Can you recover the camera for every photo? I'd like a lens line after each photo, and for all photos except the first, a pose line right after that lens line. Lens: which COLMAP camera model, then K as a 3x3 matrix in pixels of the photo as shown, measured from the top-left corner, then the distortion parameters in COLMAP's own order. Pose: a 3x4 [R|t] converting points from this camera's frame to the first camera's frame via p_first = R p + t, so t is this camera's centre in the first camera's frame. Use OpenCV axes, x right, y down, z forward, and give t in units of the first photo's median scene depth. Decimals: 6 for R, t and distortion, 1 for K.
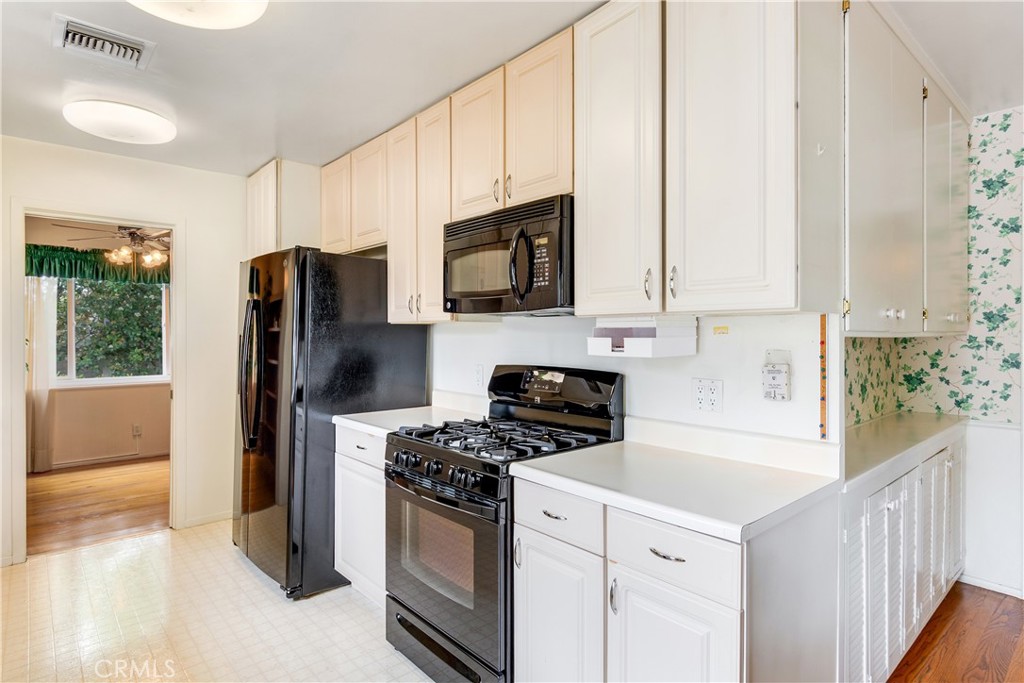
lens RADIAL K [[552.0, 0, 506.8], [0, 552.0, 339.6], [0, 0, 1]] dist [0.001599, 0.000155]
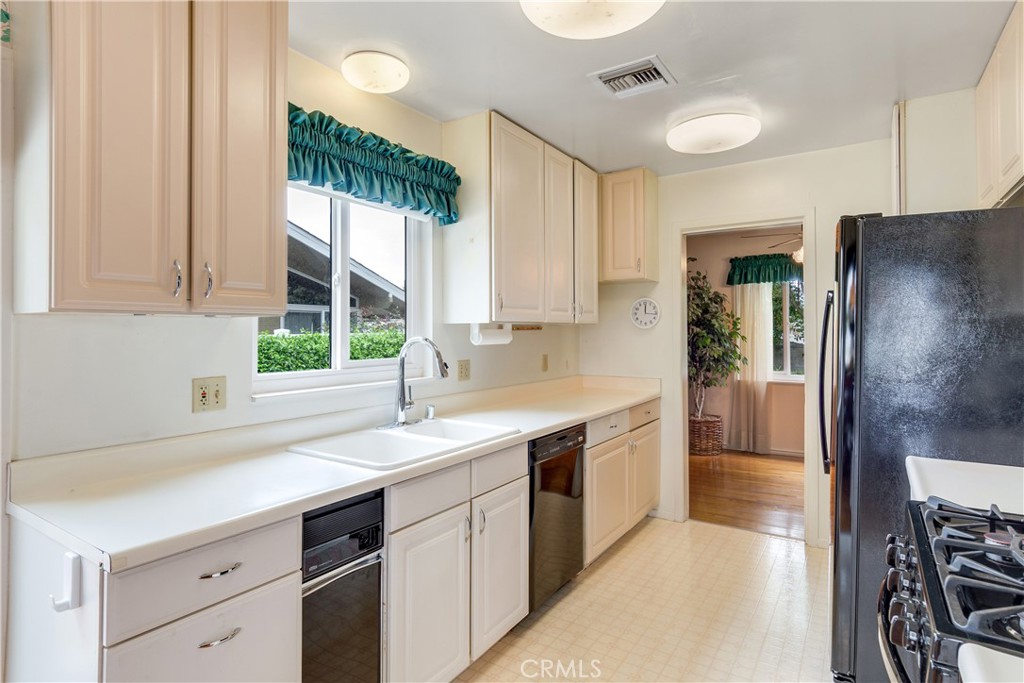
lens RADIAL K [[552.0, 0, 504.7], [0, 552.0, 333.1], [0, 0, 1]] dist [0.001599, 0.000155]
pose [[0.257688, -0.001936, -0.966226, 0.124684], [-0.006472, 0.999972, -0.003730, -0.002376], [0.966207, 0.007215, 0.257668, 0.194339]]
